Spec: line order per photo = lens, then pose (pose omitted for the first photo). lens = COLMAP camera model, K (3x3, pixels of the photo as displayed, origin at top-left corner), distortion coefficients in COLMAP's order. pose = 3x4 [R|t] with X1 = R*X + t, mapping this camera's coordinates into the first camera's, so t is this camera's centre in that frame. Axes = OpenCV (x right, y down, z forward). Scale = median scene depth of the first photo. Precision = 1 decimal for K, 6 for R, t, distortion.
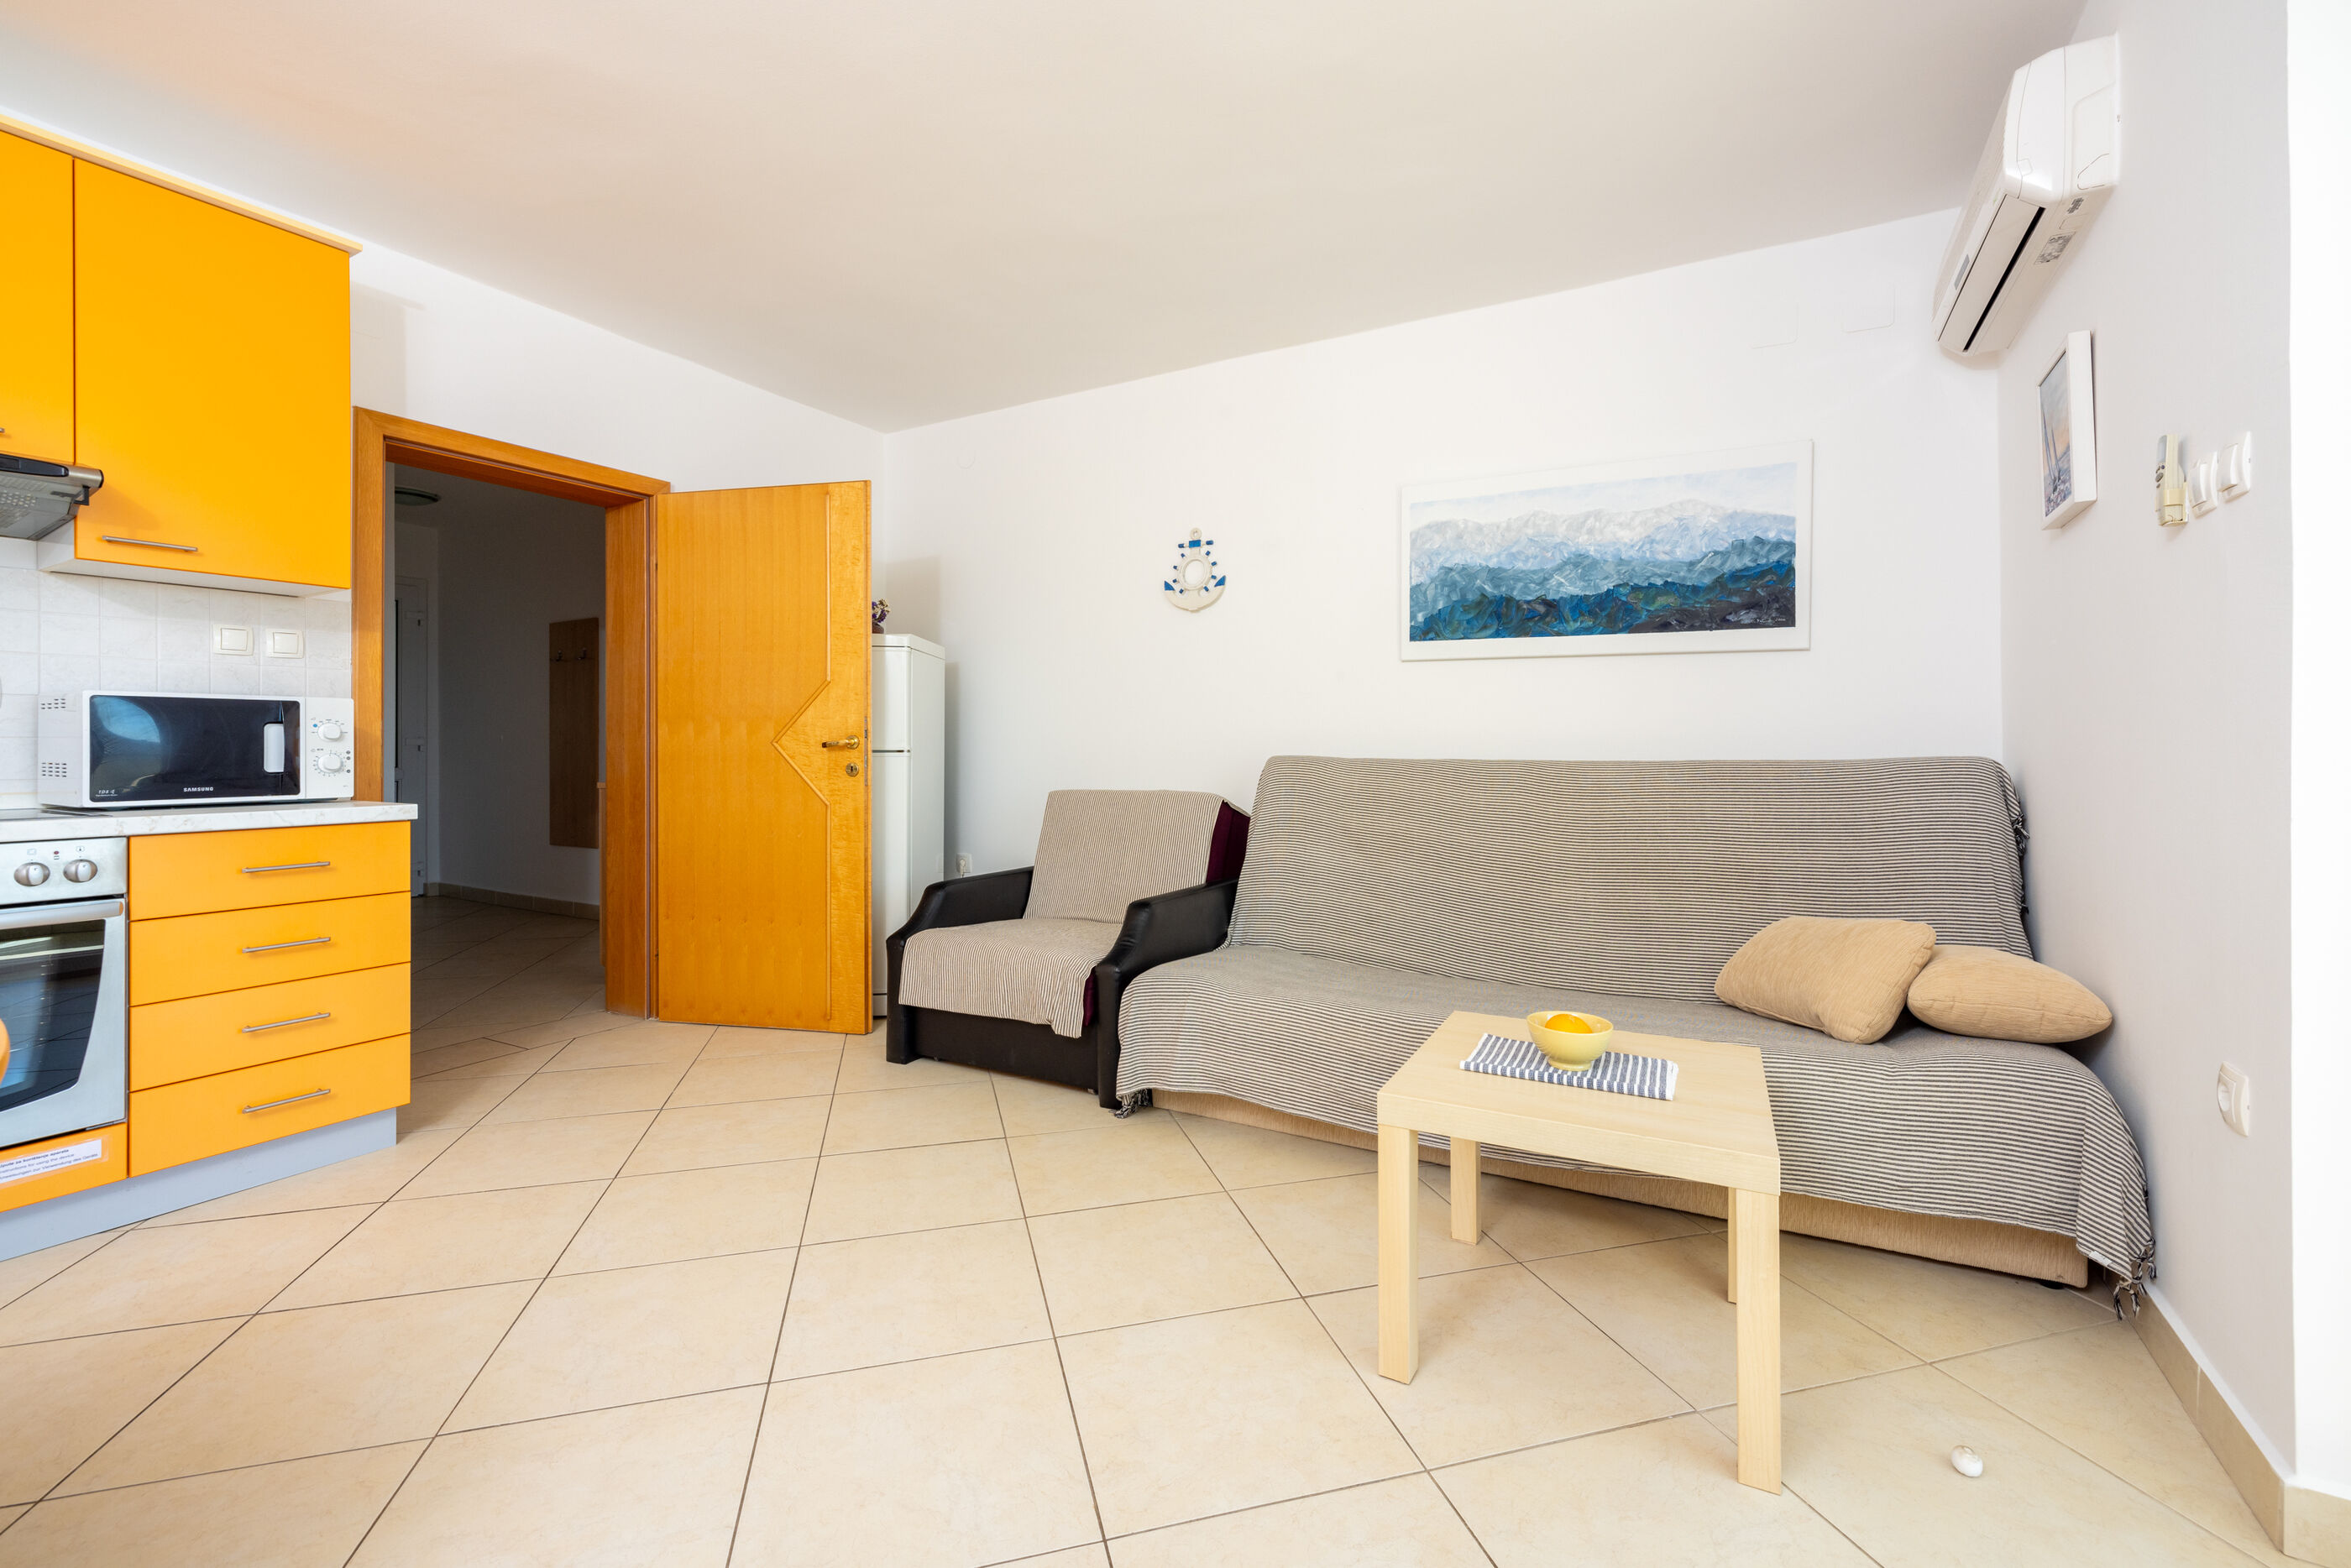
lens RADIAL K [[1004.6, 0, 1198.5], [0, 1004.6, 745.5], [0, 0, 1]] dist [-0.000102, 0.002313]
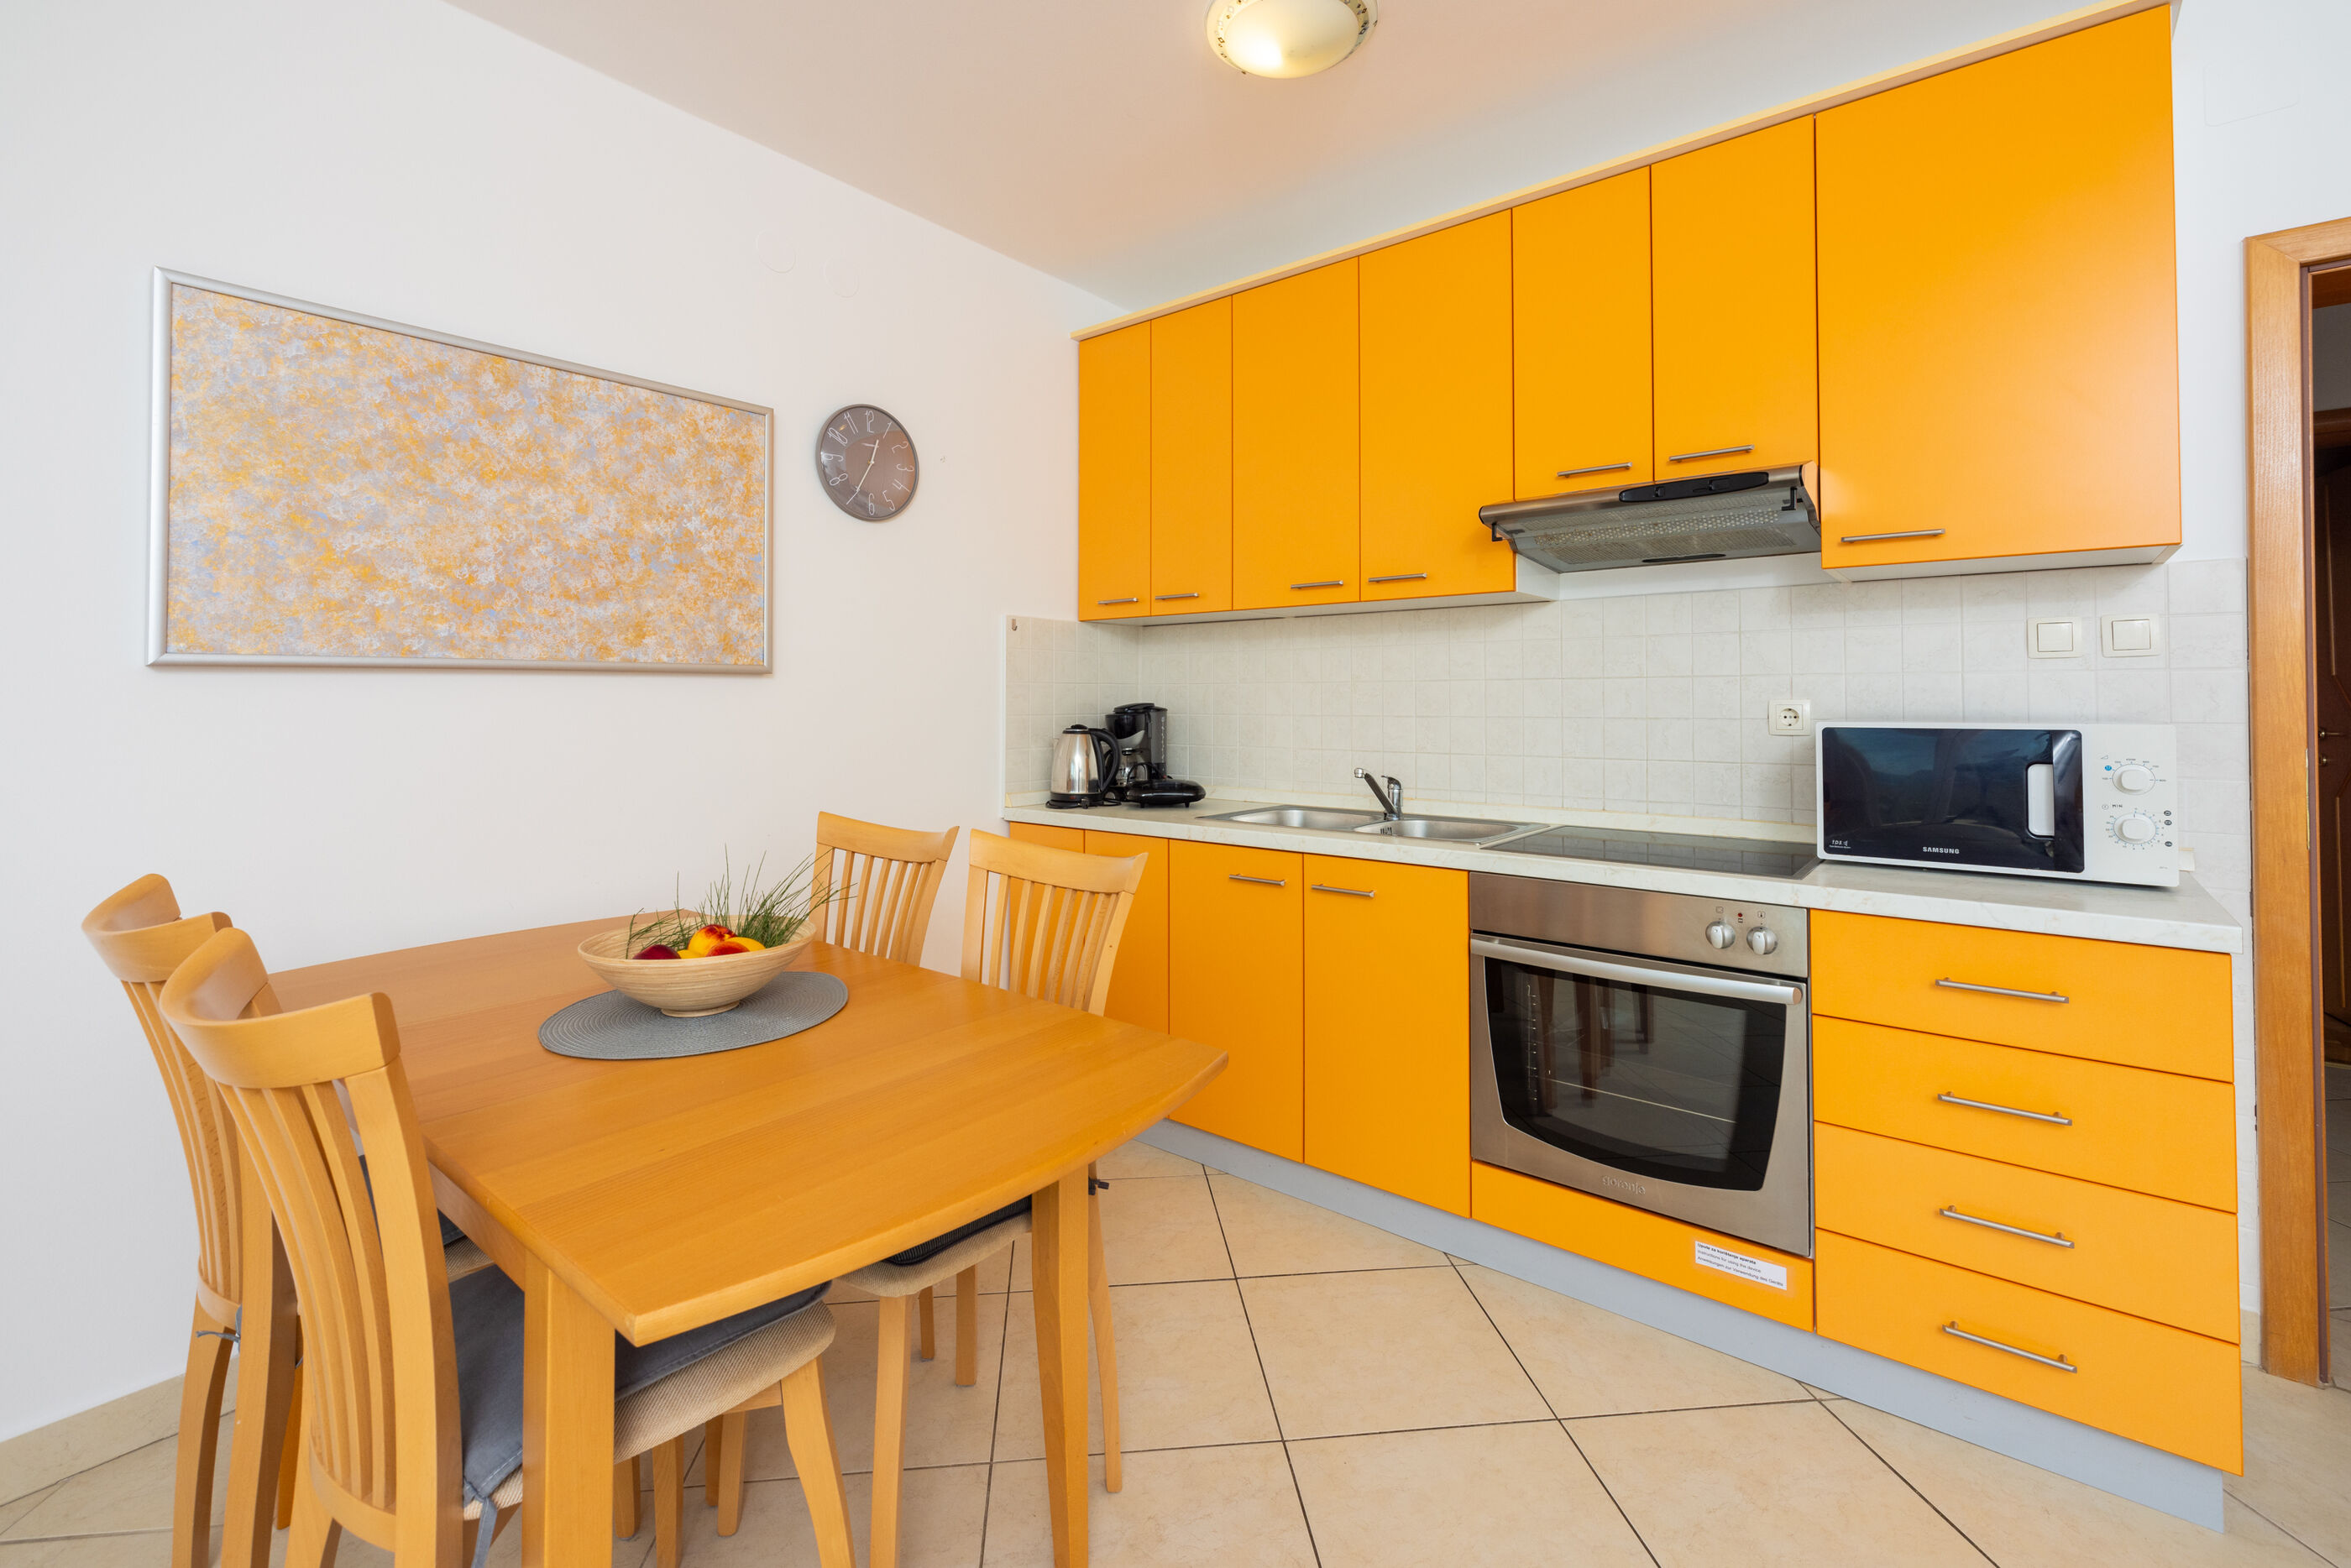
lens RADIAL K [[1004.6, 0, 1187.2], [0, 1004.6, 688.5], [0, 0, 1]] dist [-0.000102, 0.002313]
pose [[-0.155102, -0.012771, -0.987816, -0.126320], [0.001407, 0.999913, -0.013148, -0.051136], [0.987898, -0.003429, -0.155070, 0.425755]]
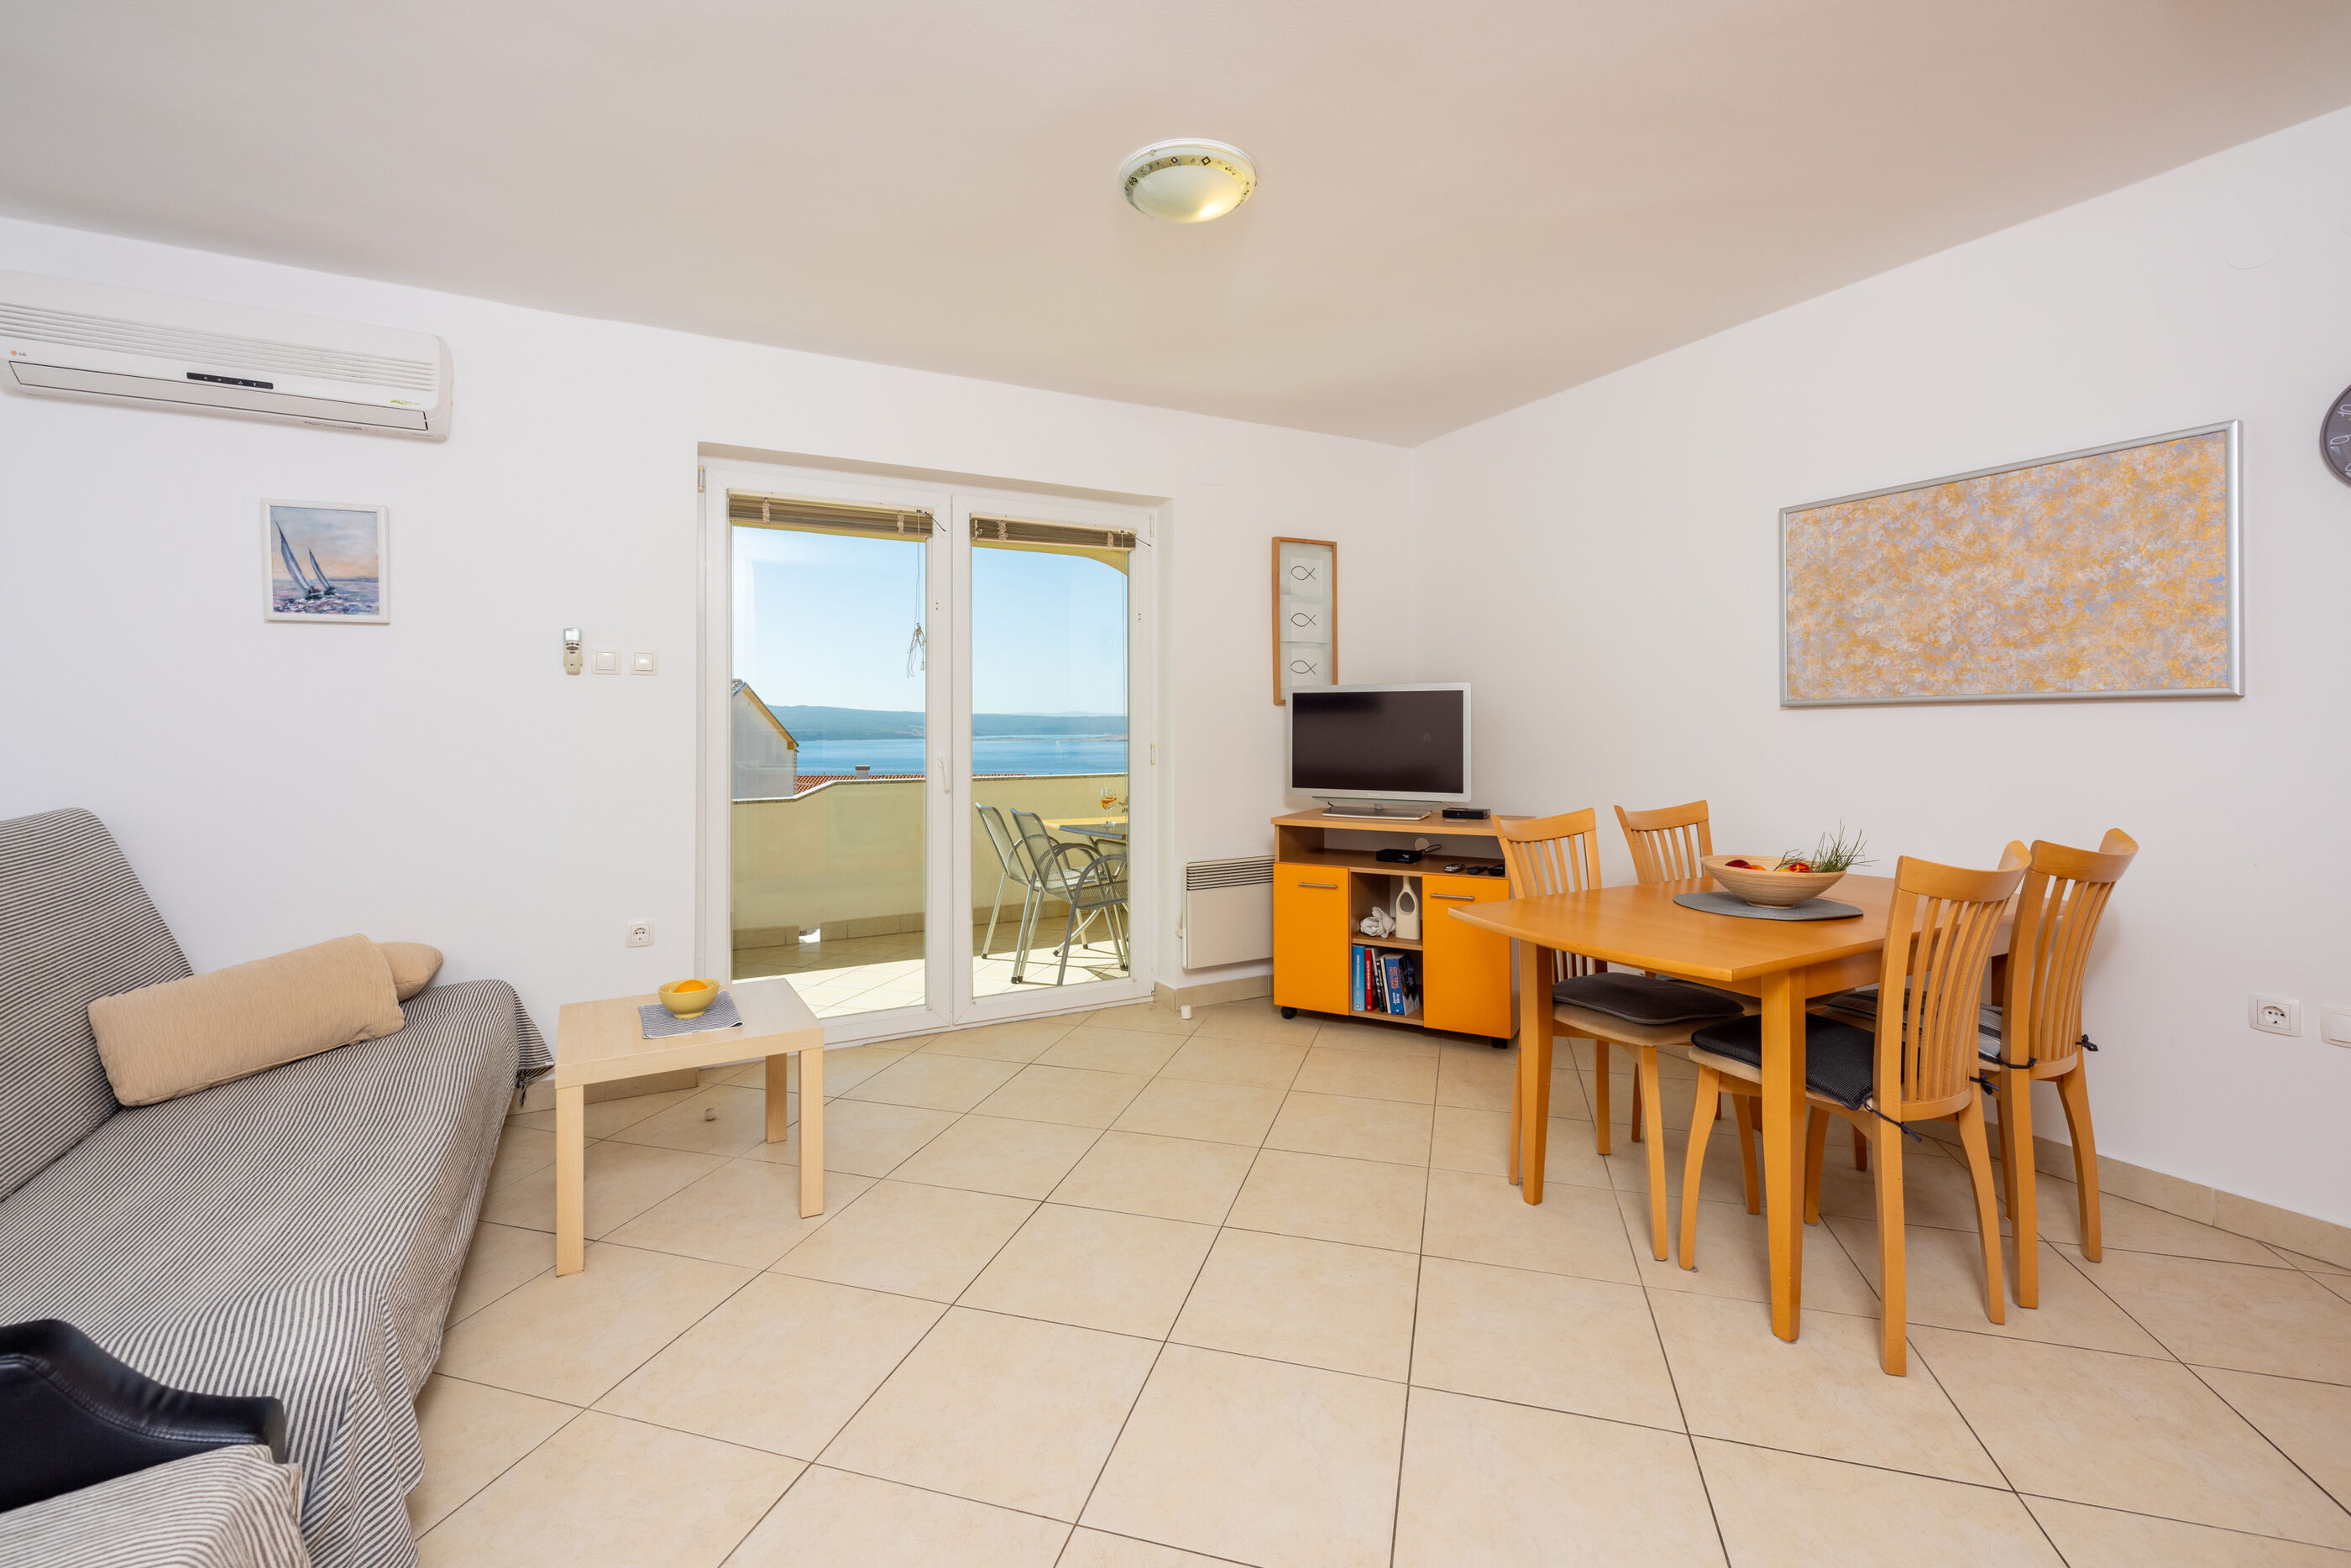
lens RADIAL K [[1004.6, 0, 1149.7], [0, 1004.6, 730.4], [0, 0, 1]] dist [-0.000102, 0.002313]
pose [[-0.837986, -0.001613, 0.545689, -0.534302], [0.003205, 0.999964, 0.007877, -0.055665], [-0.545682, 0.008350, -0.837951, 0.999348]]
